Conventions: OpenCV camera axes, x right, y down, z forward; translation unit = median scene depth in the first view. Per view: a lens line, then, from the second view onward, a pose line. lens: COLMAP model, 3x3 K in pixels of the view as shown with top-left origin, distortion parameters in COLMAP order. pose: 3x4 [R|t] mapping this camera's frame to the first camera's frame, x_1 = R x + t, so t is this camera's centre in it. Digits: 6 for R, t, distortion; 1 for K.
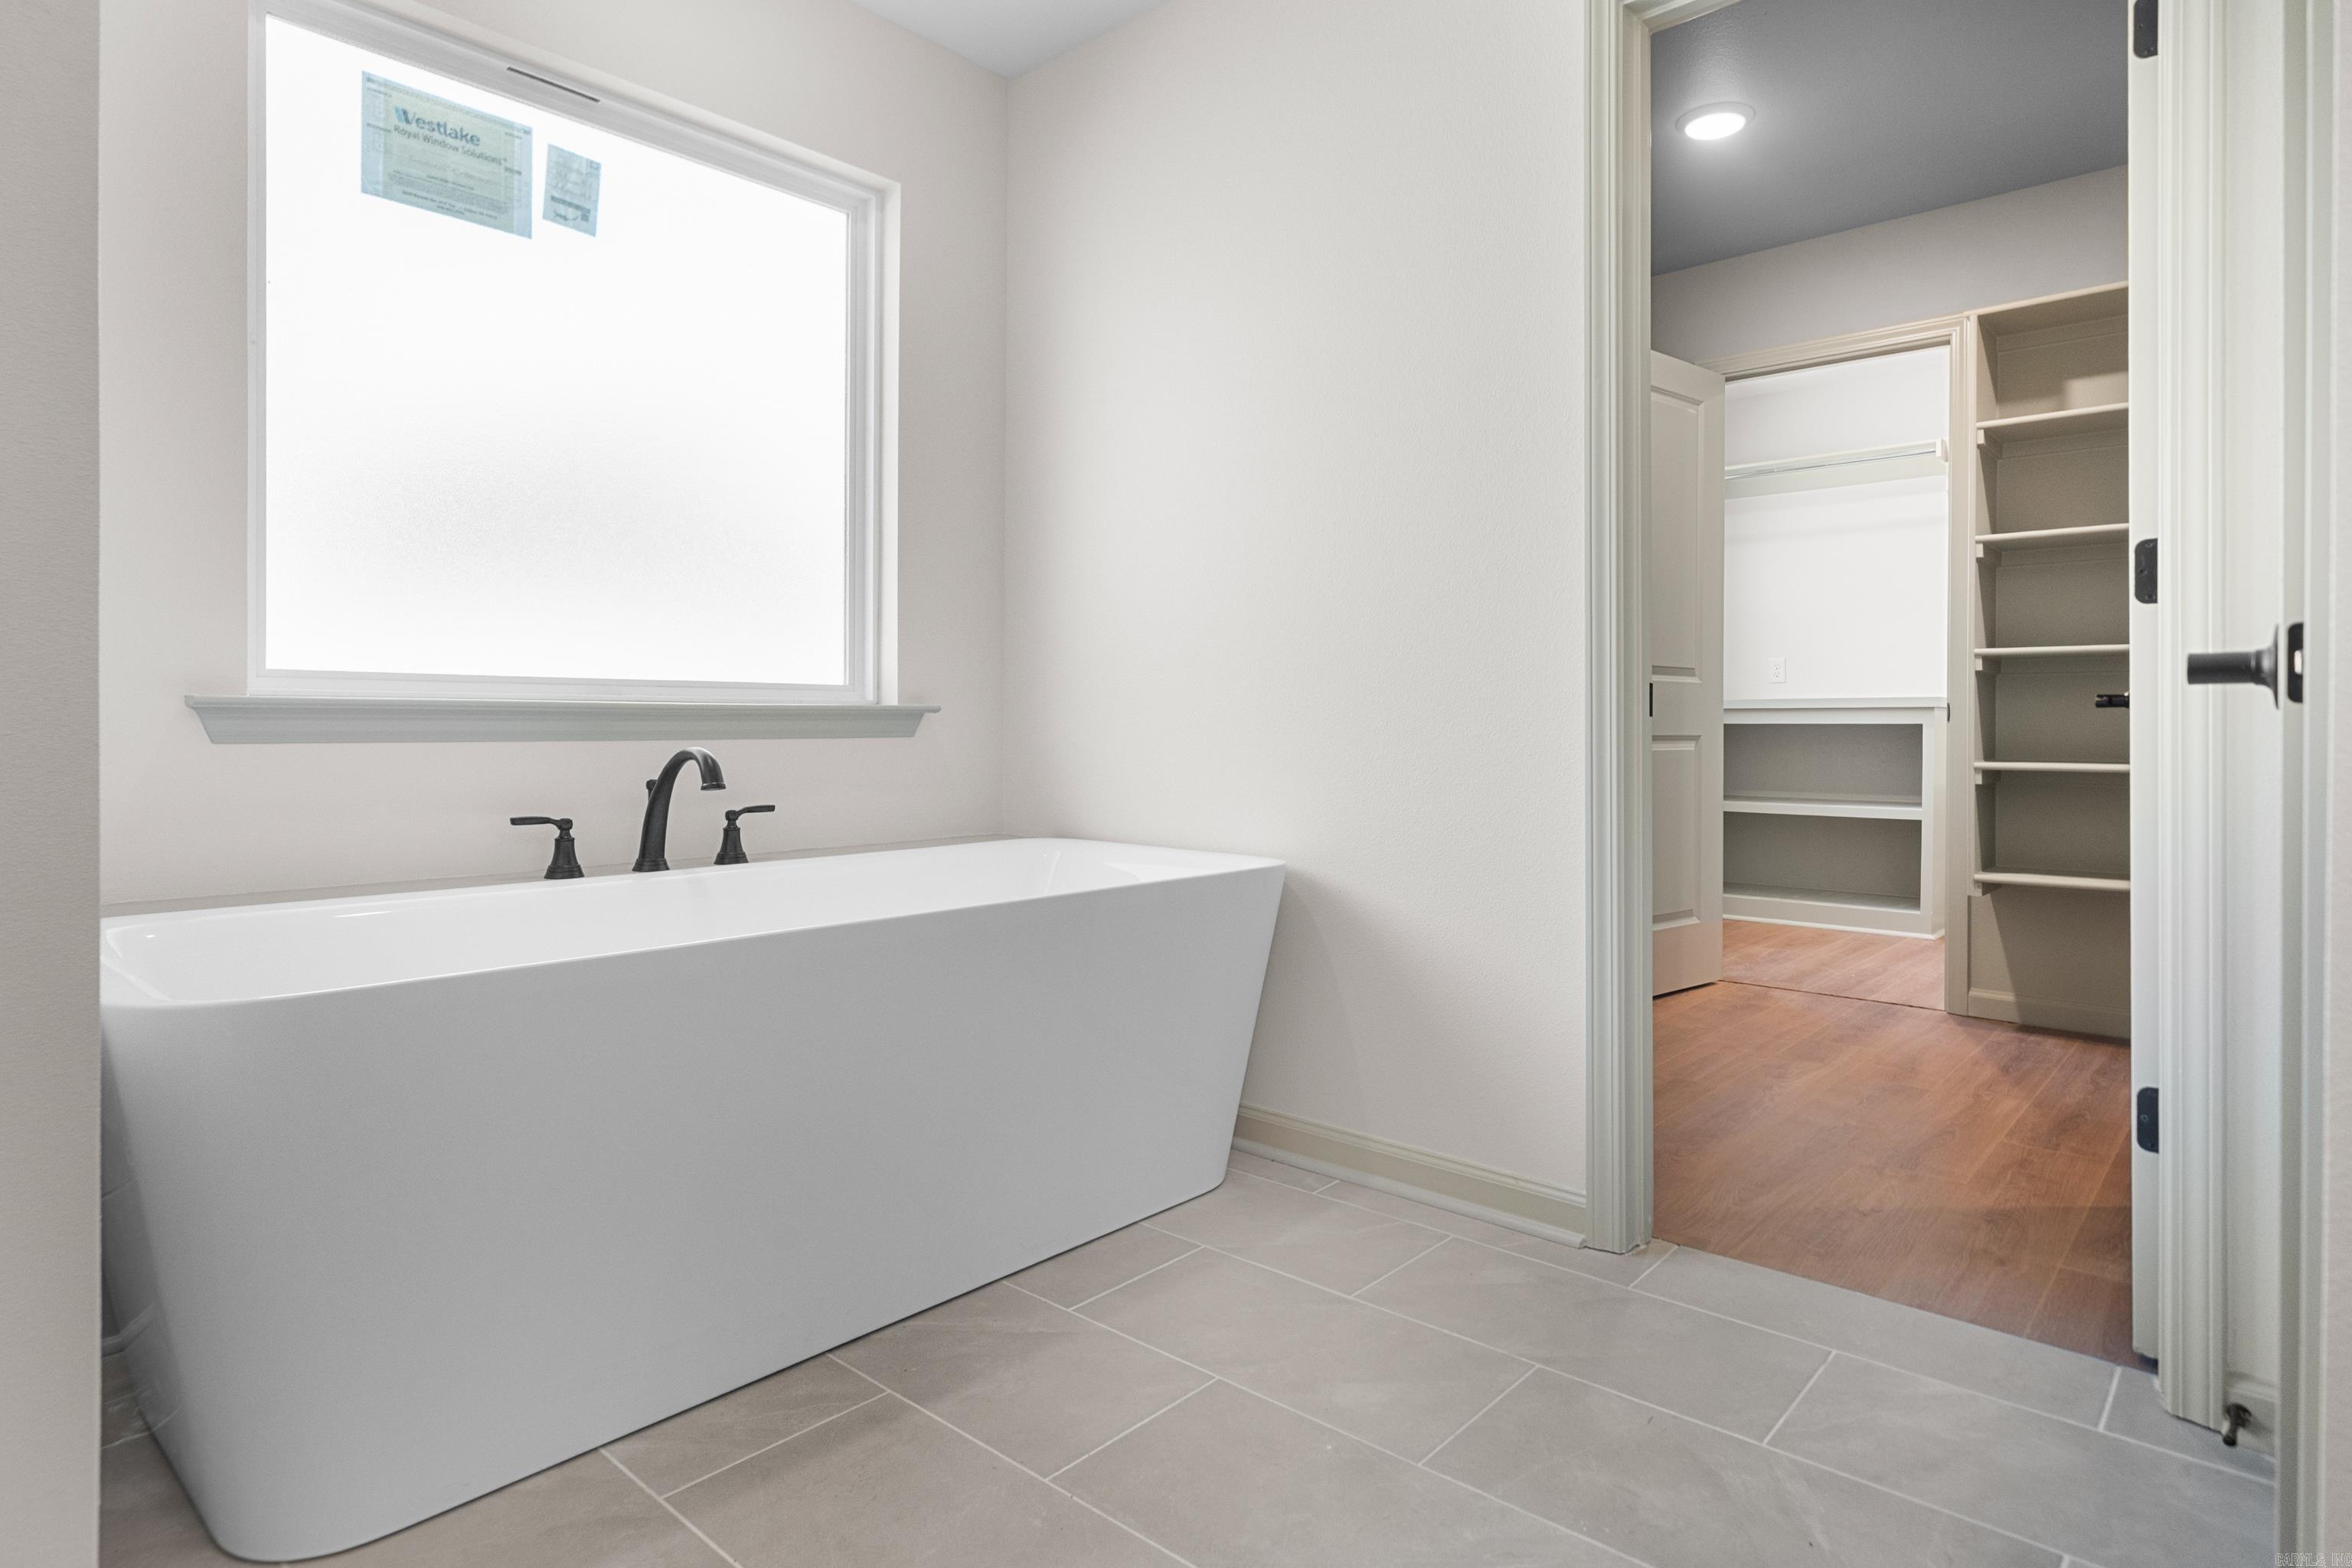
lens RADIAL K [[1276.8, 0, 1257.5], [0, 1276.8, 725.0], [0, 0, 1]] dist [-0.000237, -0.000345]
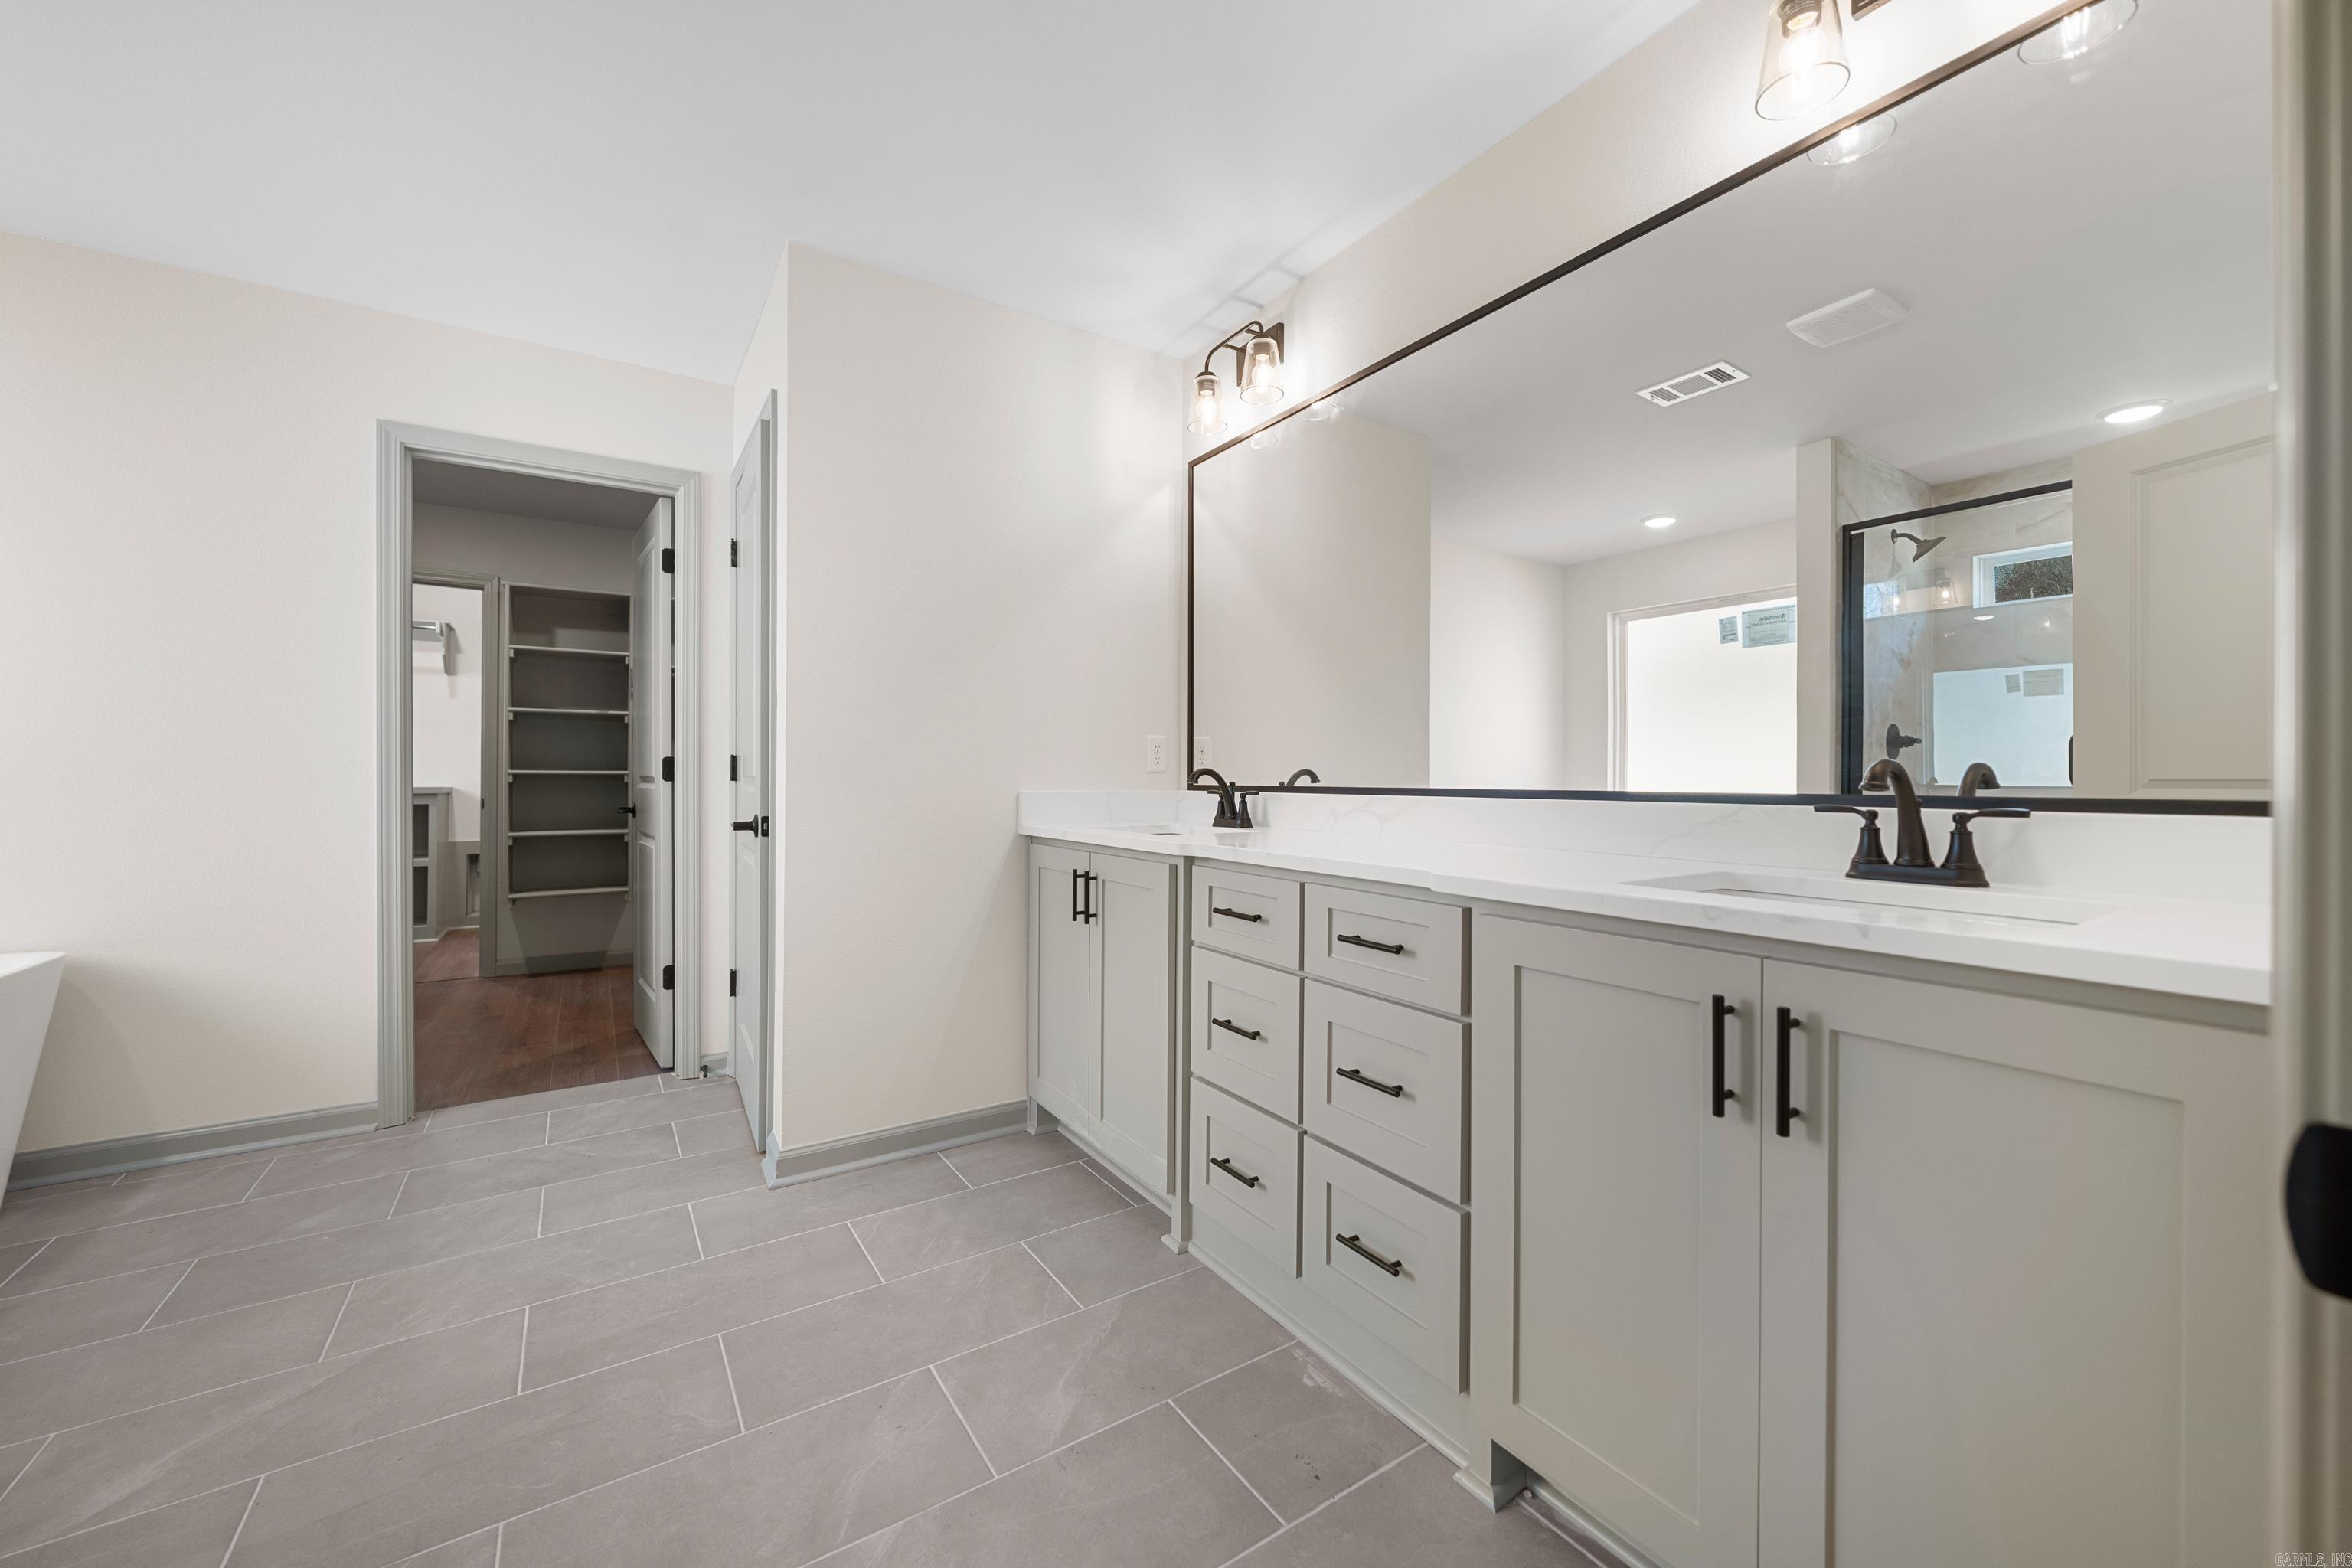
lens RADIAL K [[863.2, 0, 1176.0], [0, 863.2, 784.0], [0, 0, 1]] dist [-0.001262, -0.000050]
pose [[0.268181, -0.008254, 0.963333, -0.605195], [0.000872, 0.999965, 0.008325, -0.085381], [-0.963368, -0.001392, 0.268179, -0.403663]]
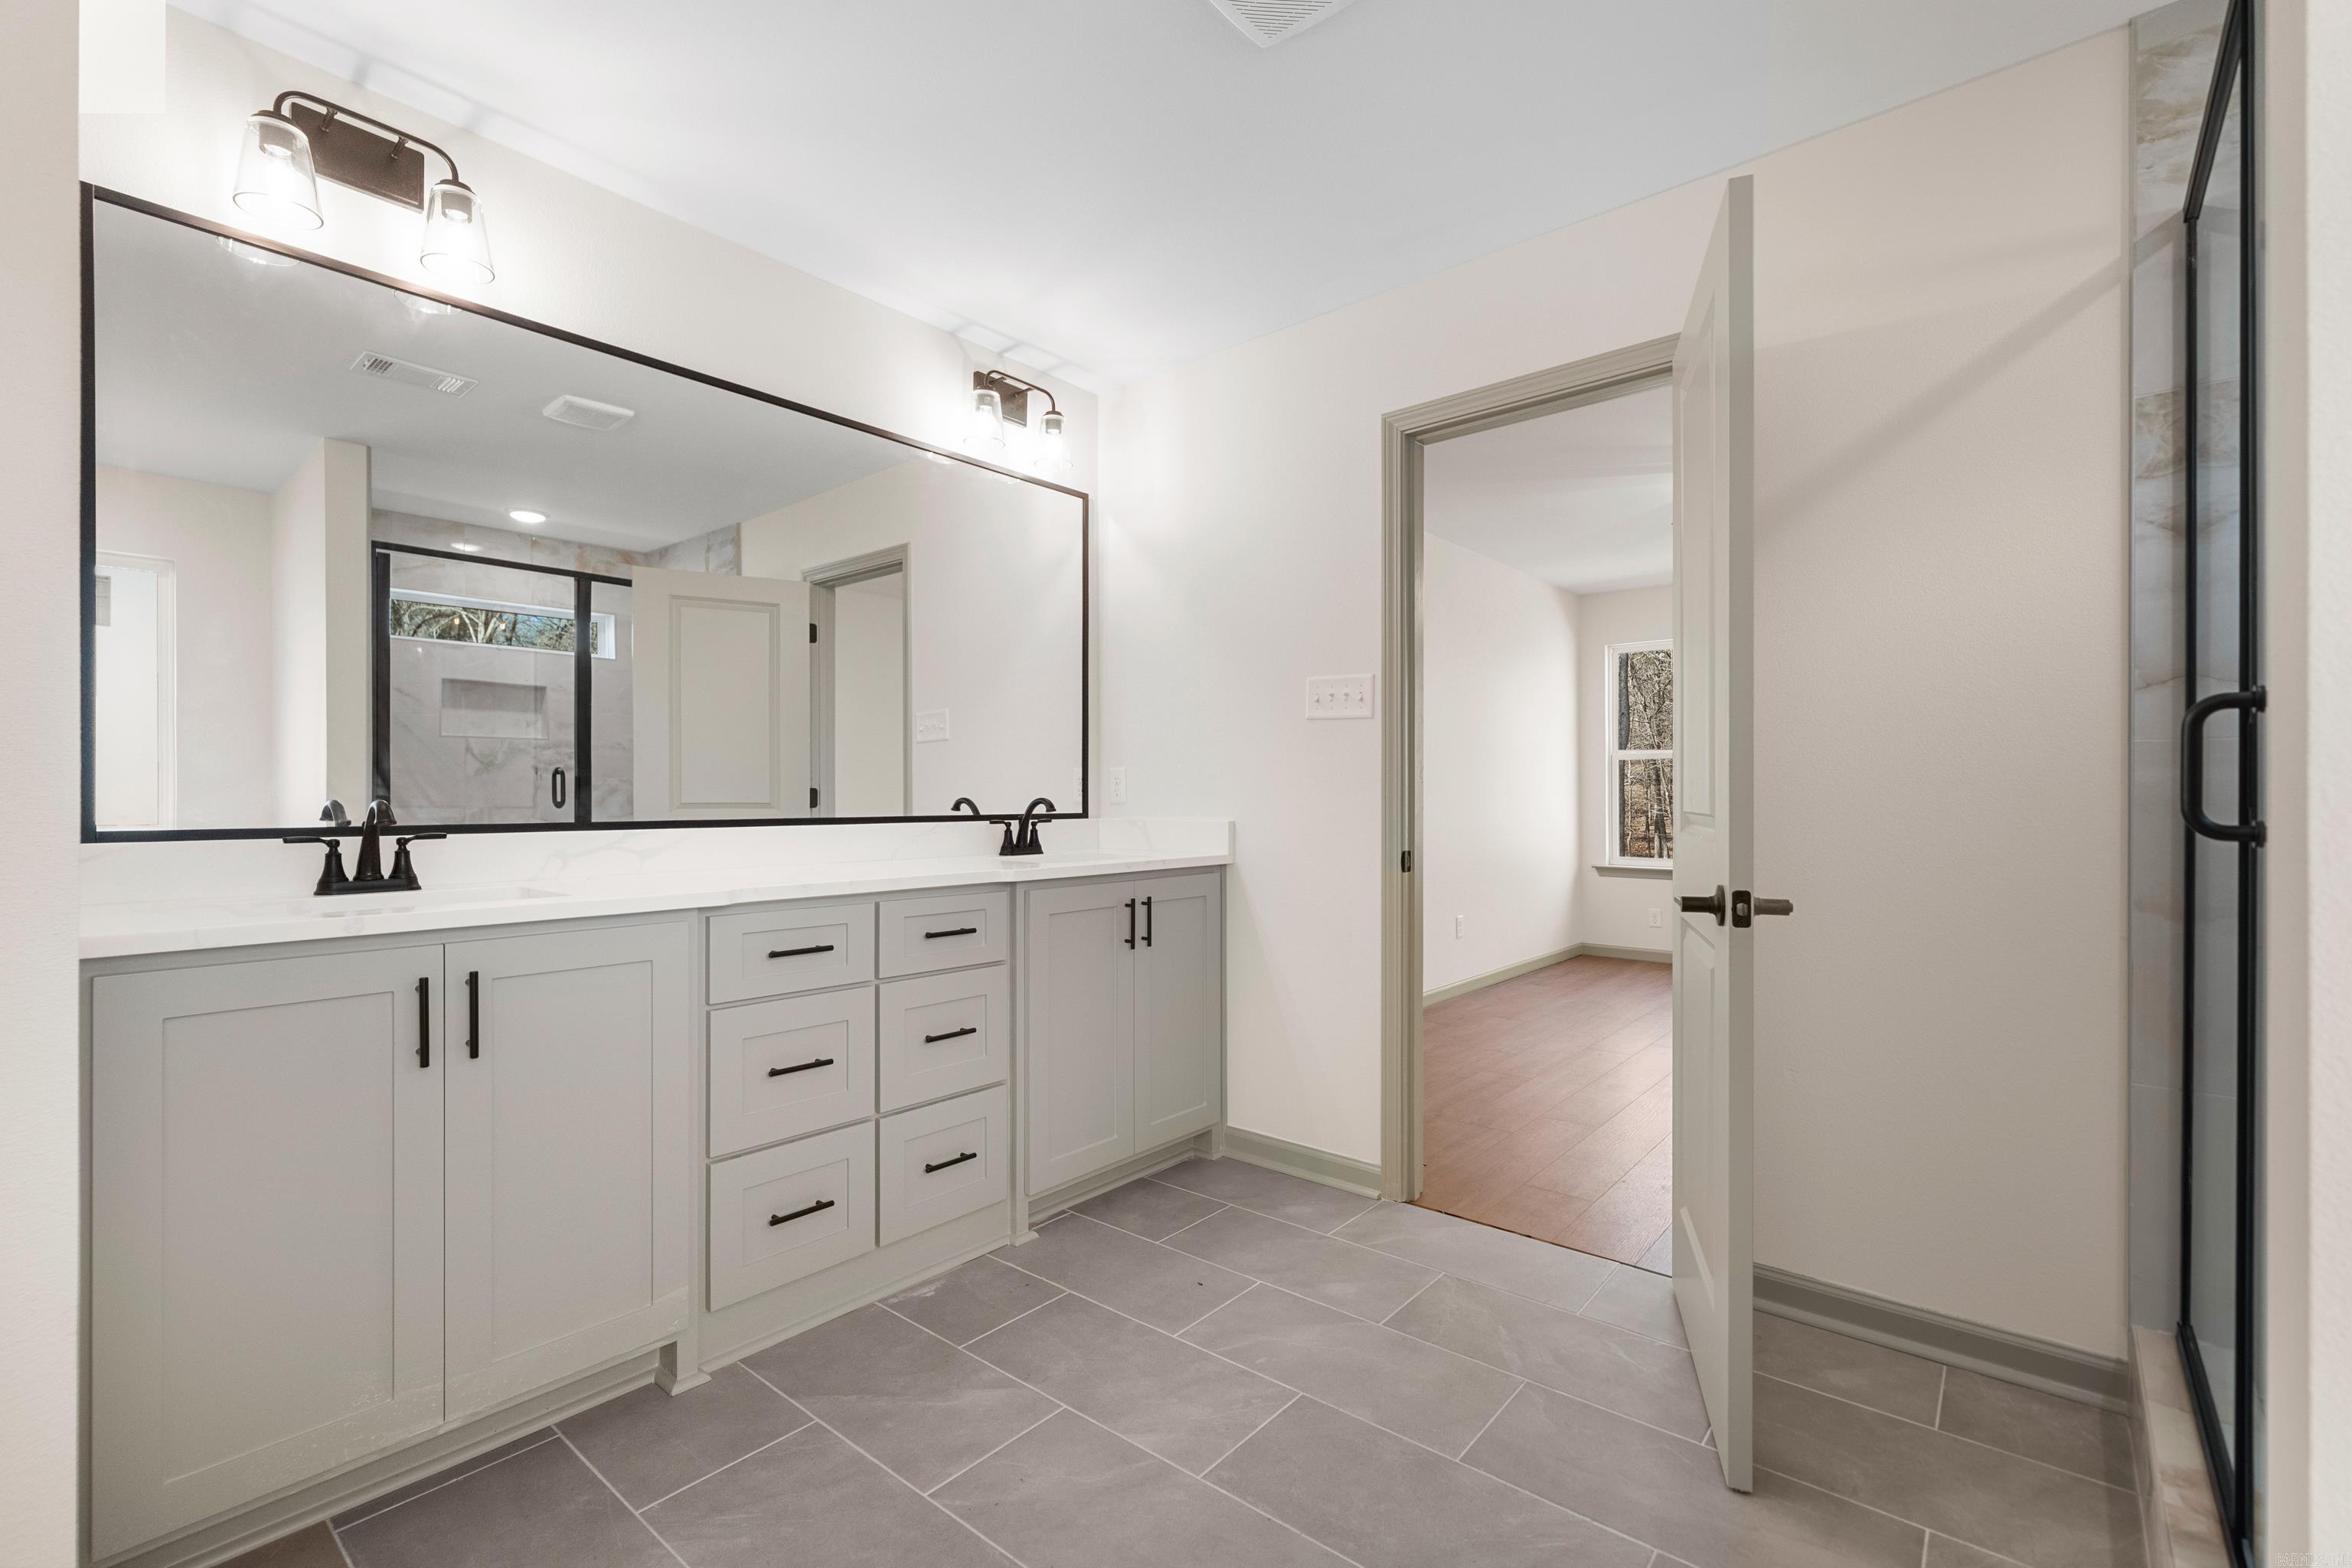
lens RADIAL K [[1037.4, 0, 1186.8], [0, 1037.4, 806.3], [0, 0, 1]] dist [0.001392, 0.000165]
pose [[-0.999982, 0.001604, -0.005808, -0.143826], [0.001529, 0.999916, 0.012896, -0.103171], [0.005829, 0.012887, -0.999900, 0.771015]]
